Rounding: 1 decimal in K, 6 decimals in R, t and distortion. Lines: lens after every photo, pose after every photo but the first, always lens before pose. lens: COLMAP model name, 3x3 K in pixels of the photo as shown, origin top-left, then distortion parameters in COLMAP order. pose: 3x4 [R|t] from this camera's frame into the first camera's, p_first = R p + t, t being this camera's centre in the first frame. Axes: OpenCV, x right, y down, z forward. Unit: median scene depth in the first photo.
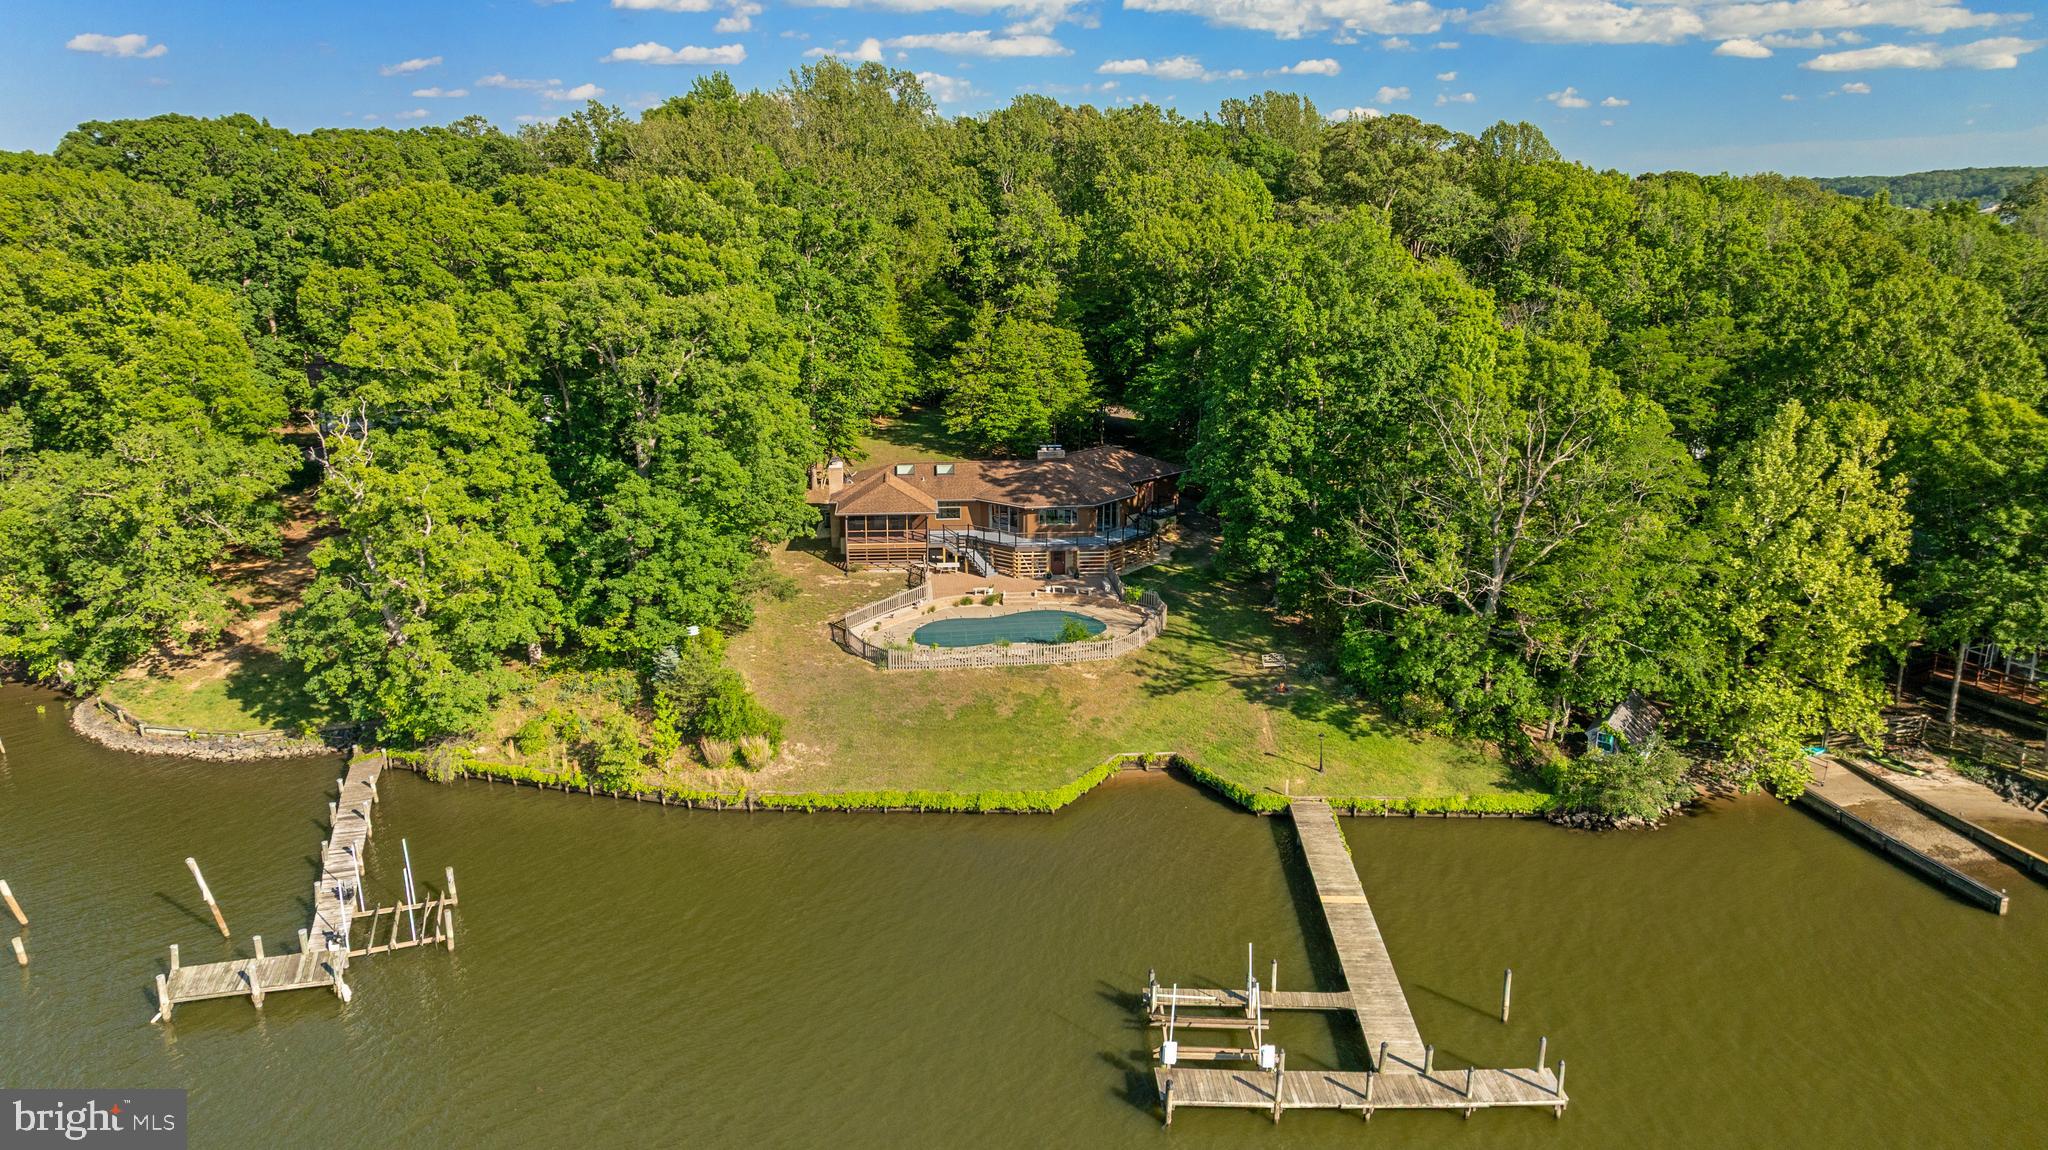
lens RADIAL K [[1442.8, 0, 1027.2], [0, 1442.8, 571.6], [0, 0, 1]] dist [-0.043317, 0.040642]
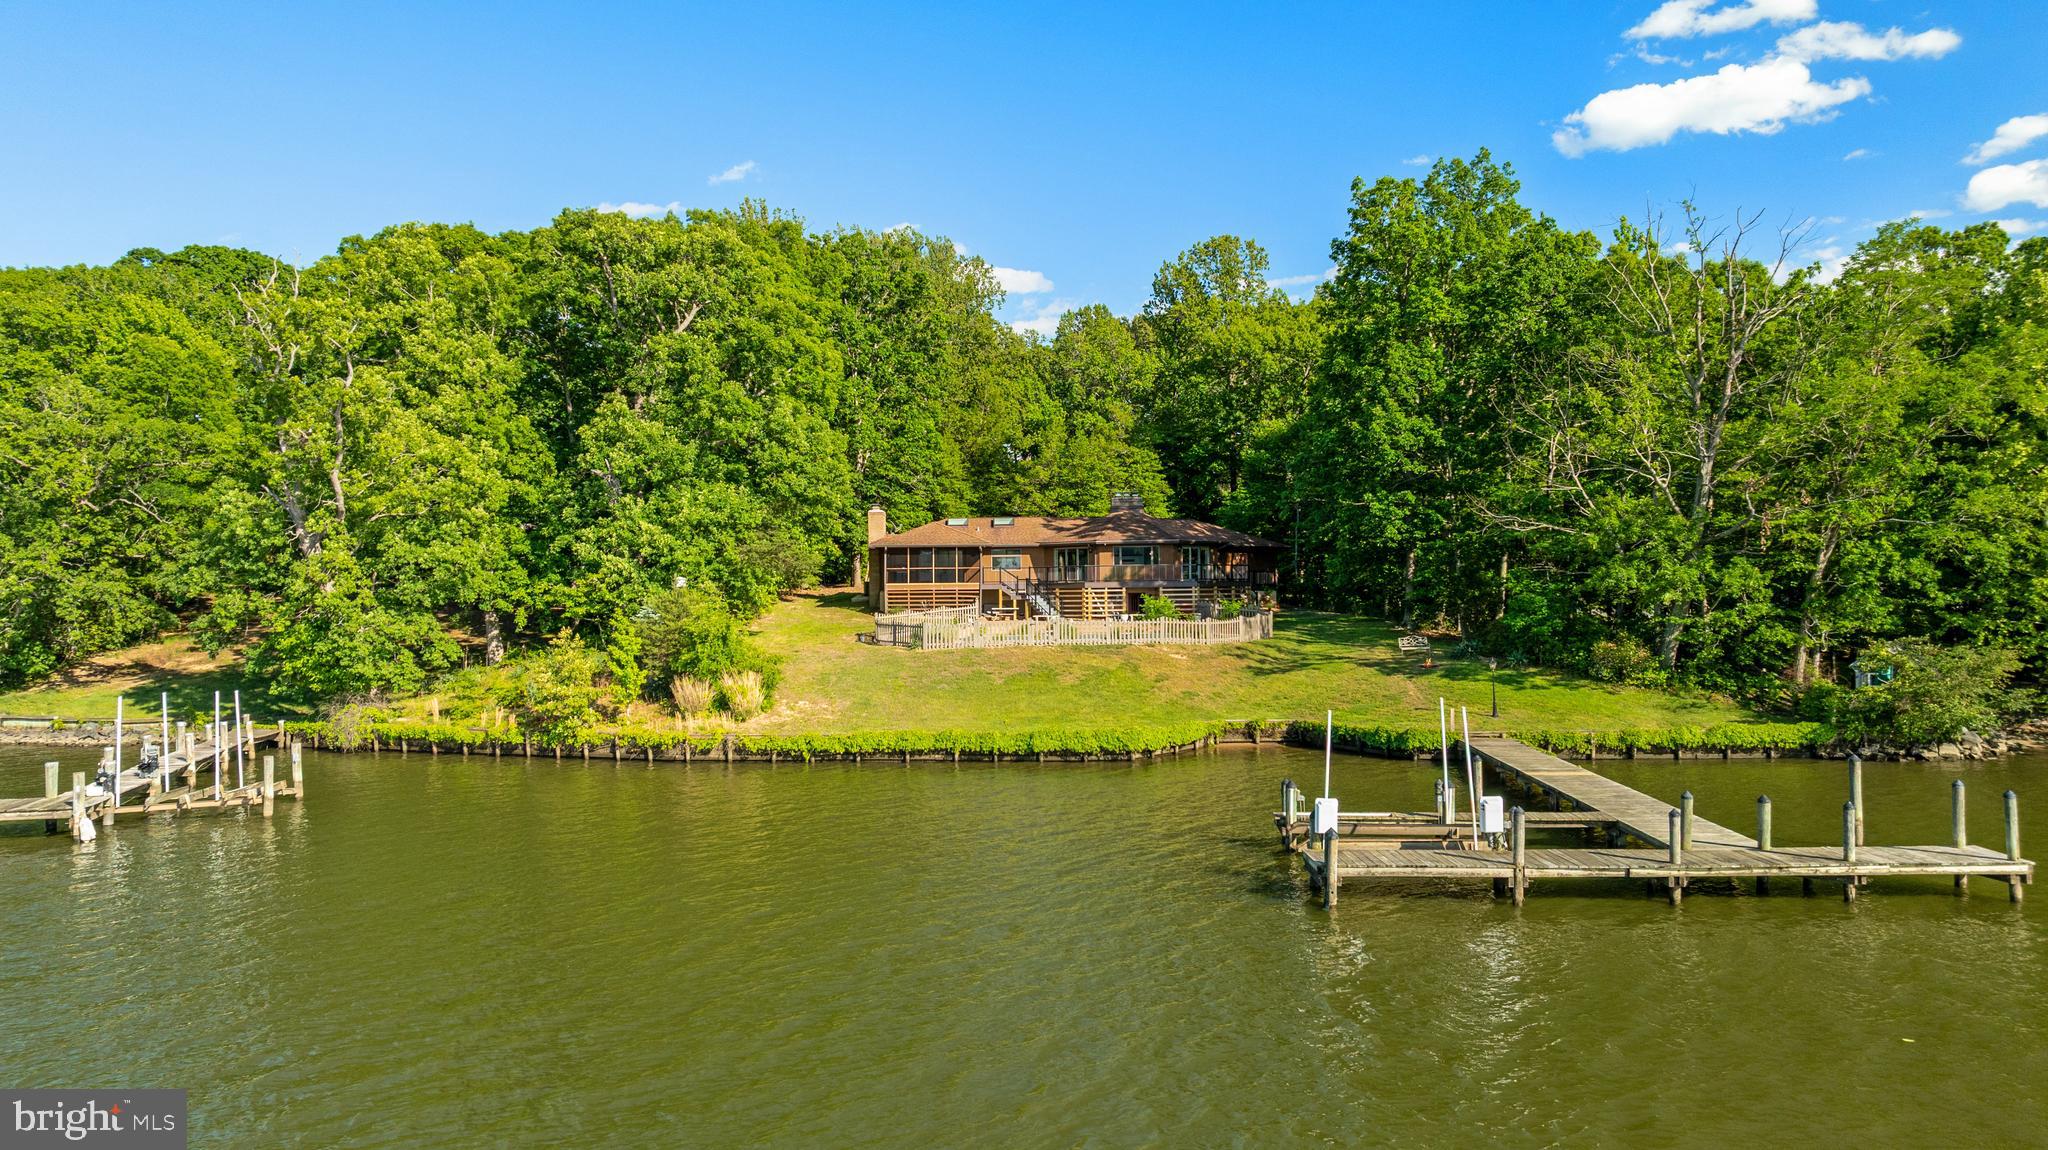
lens RADIAL K [[1445.6, 0, 1024.0], [0, 1445.6, 575.0], [0, 0, 1]] dist [-0.027691, 0.000984]
pose [[0.998351, -0.011349, -0.056266, 0.004439], [-0.003922, 0.964478, -0.264134, 0.247871], [0.057265, 0.263919, 0.962843, 0.235728]]
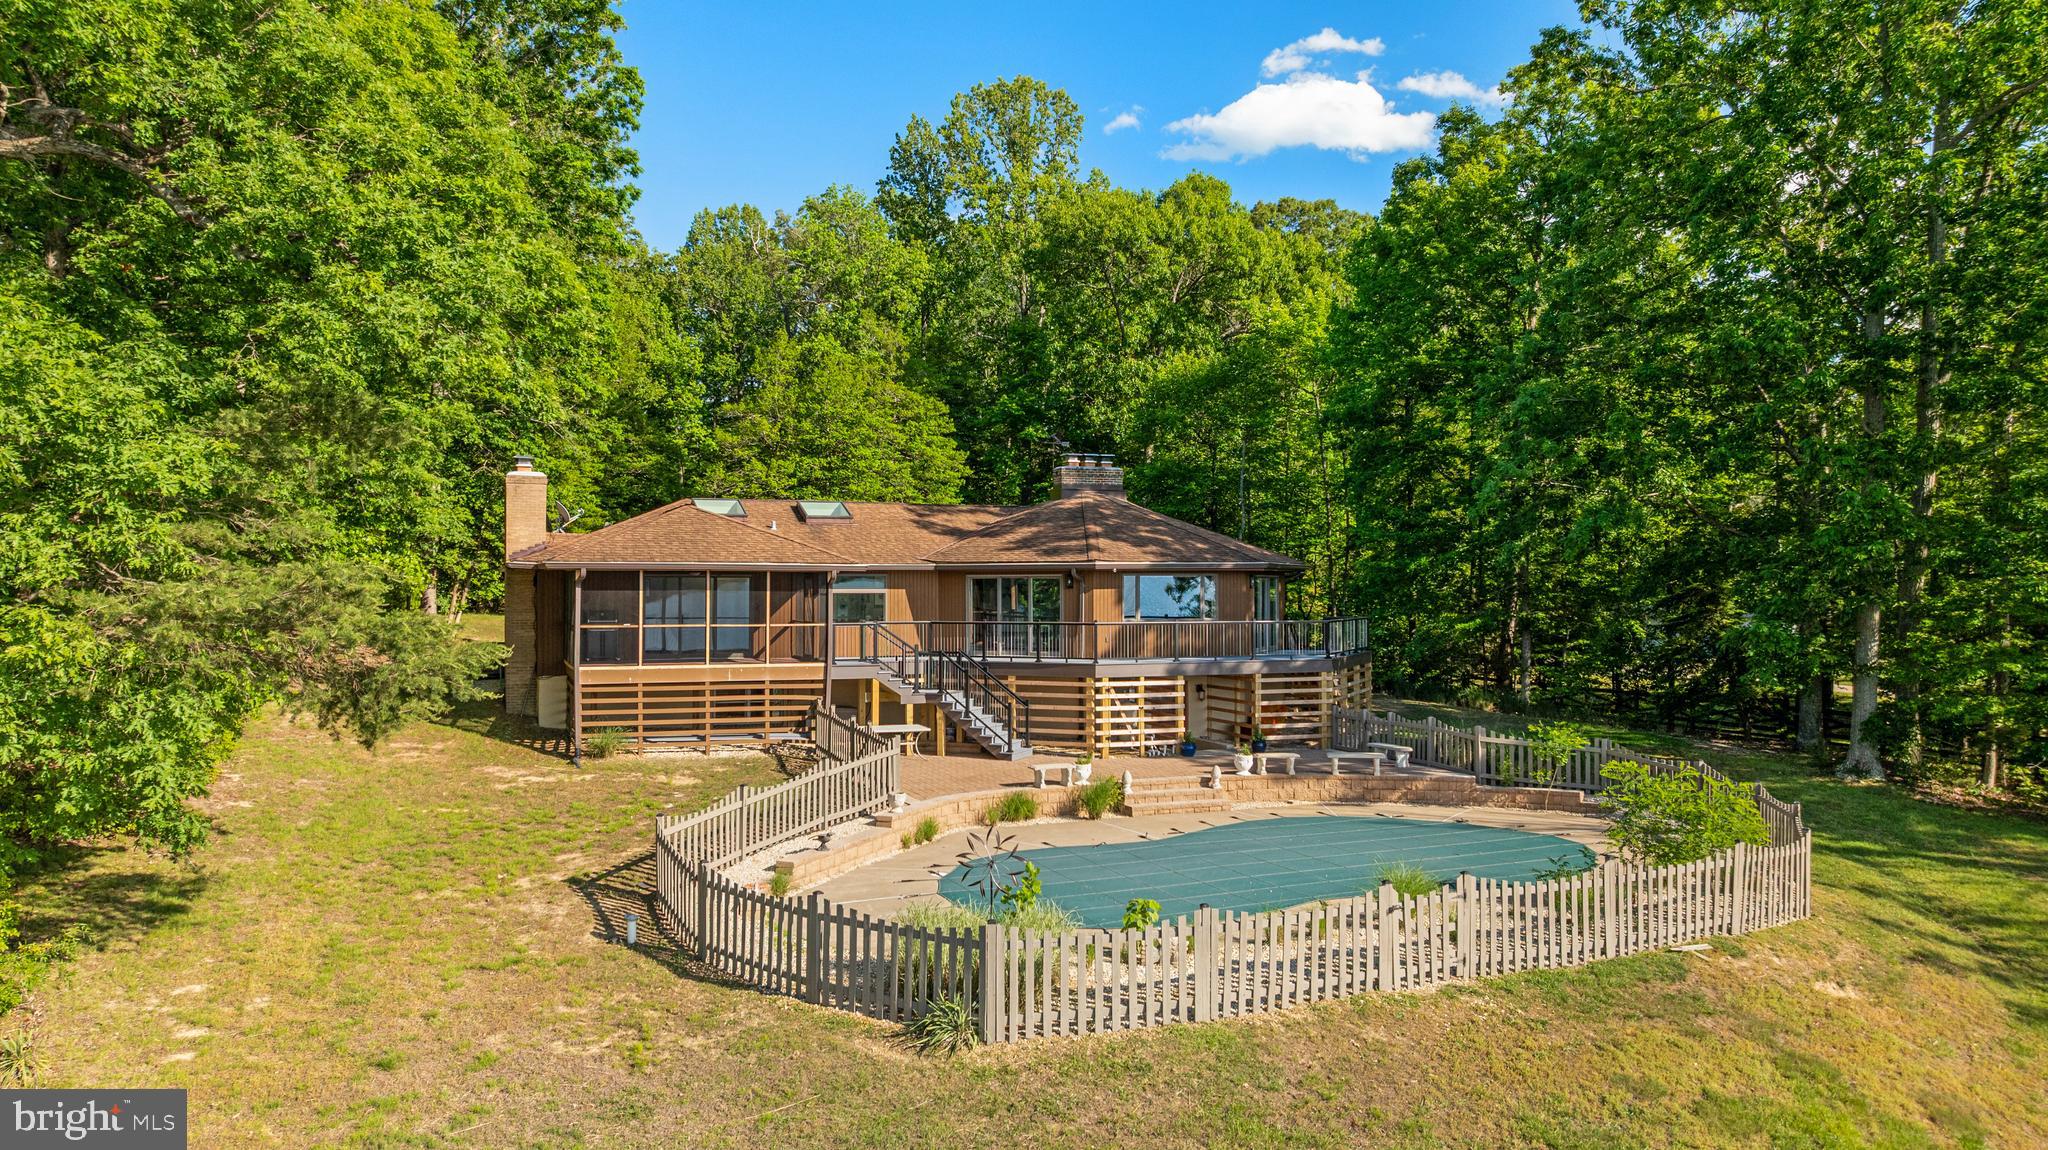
lens RADIAL K [[1445.6, 0, 1024.0], [0, 1445.6, 575.0], [0, 0, 1]] dist [-0.027691, 0.000984]
pose [[0.959529, 0.004795, 0.281568, -0.149794], [0.069047, 0.965330, -0.251736, 0.059050], [-0.273013, 0.260990, 0.925931, 0.843609]]
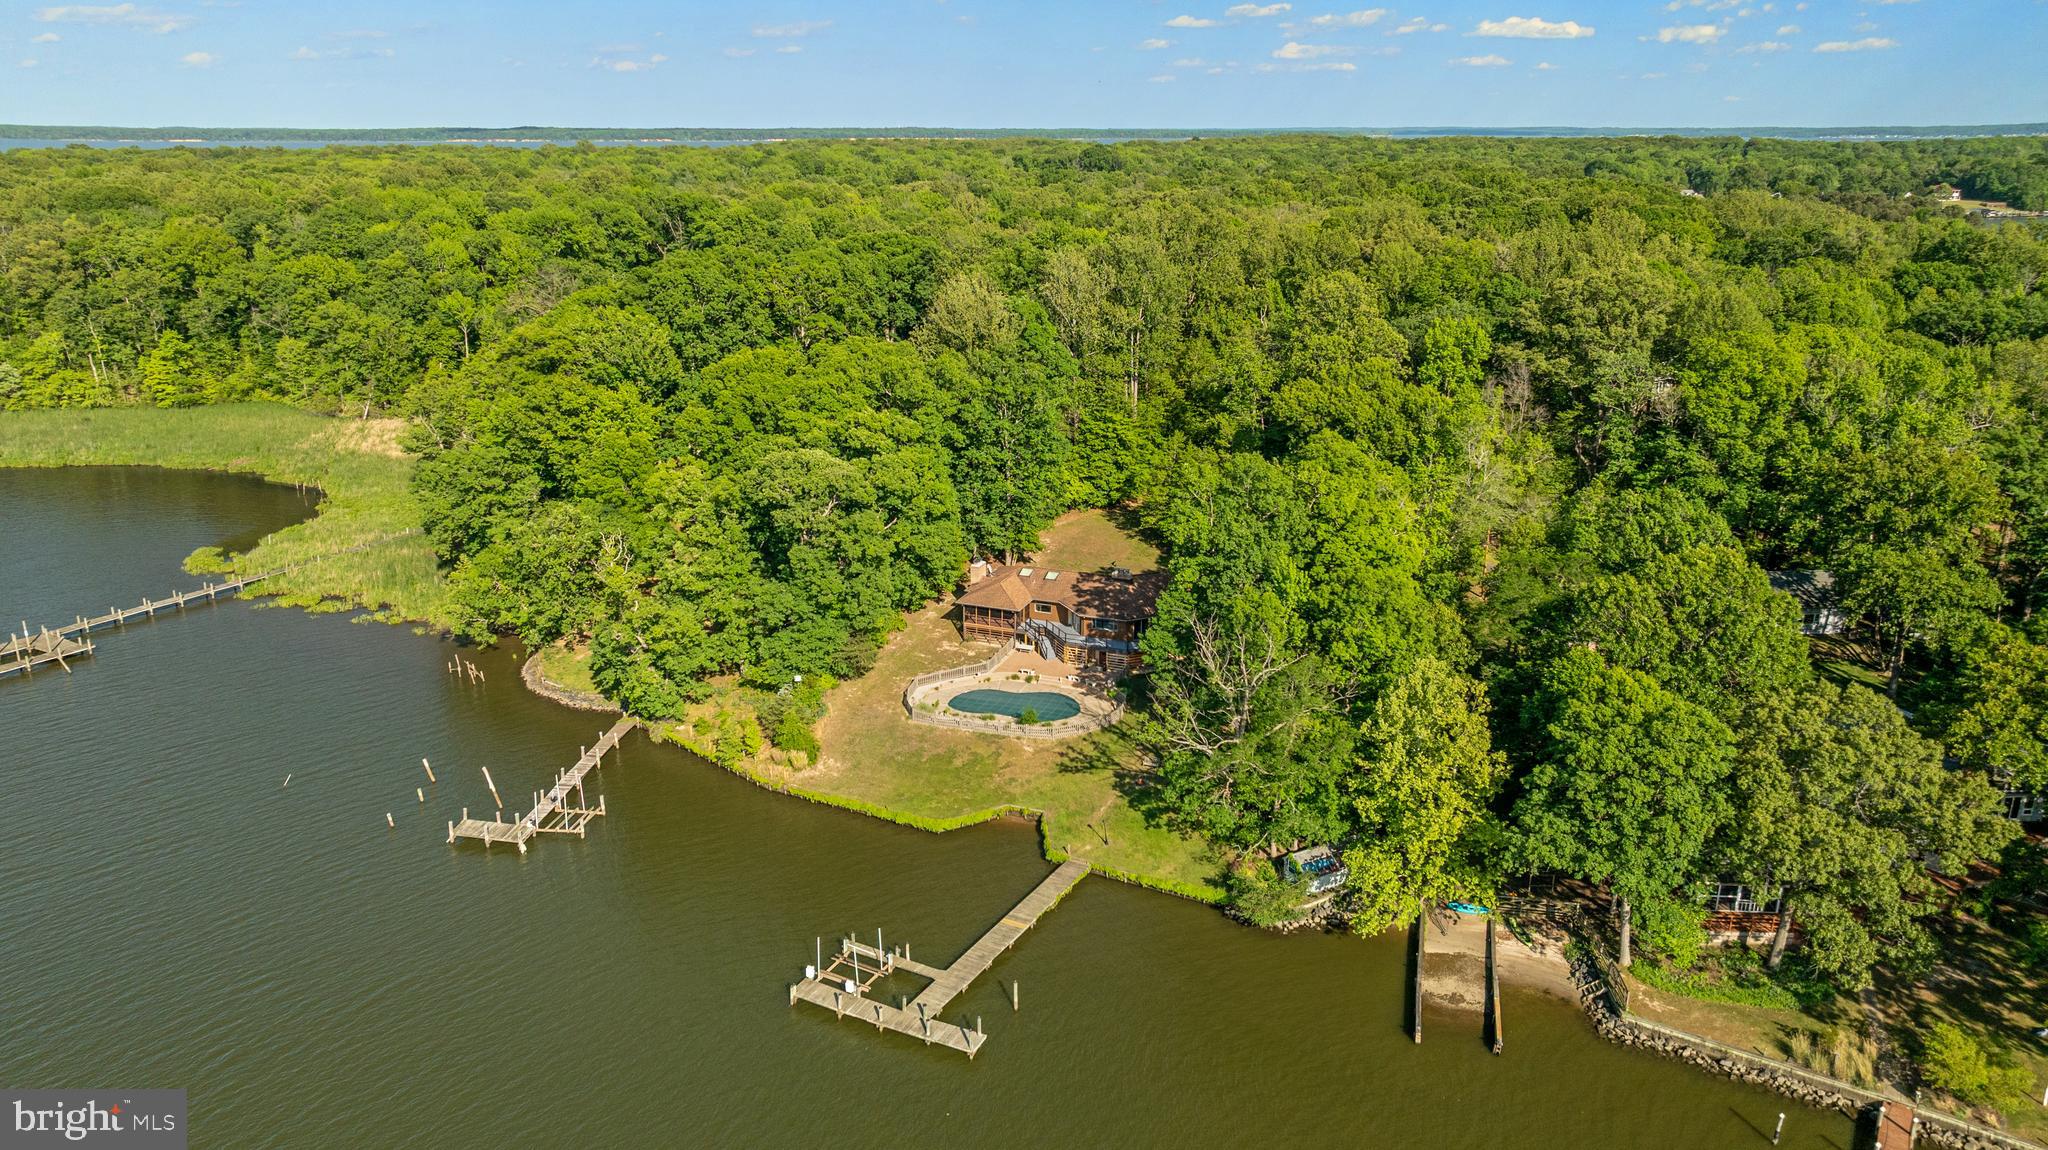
lens RADIAL K [[1436.0, 0, 1024.0], [0, 1436.0, 575.0], [0, 0, 1]] dist [-0.027773, -0.000848]
pose [[0.894598, 0.135640, -0.425790, 0.680872], [-0.115909, 0.990643, 0.072051, -0.223905], [0.431579, -0.015104, 0.901949, -0.366350]]
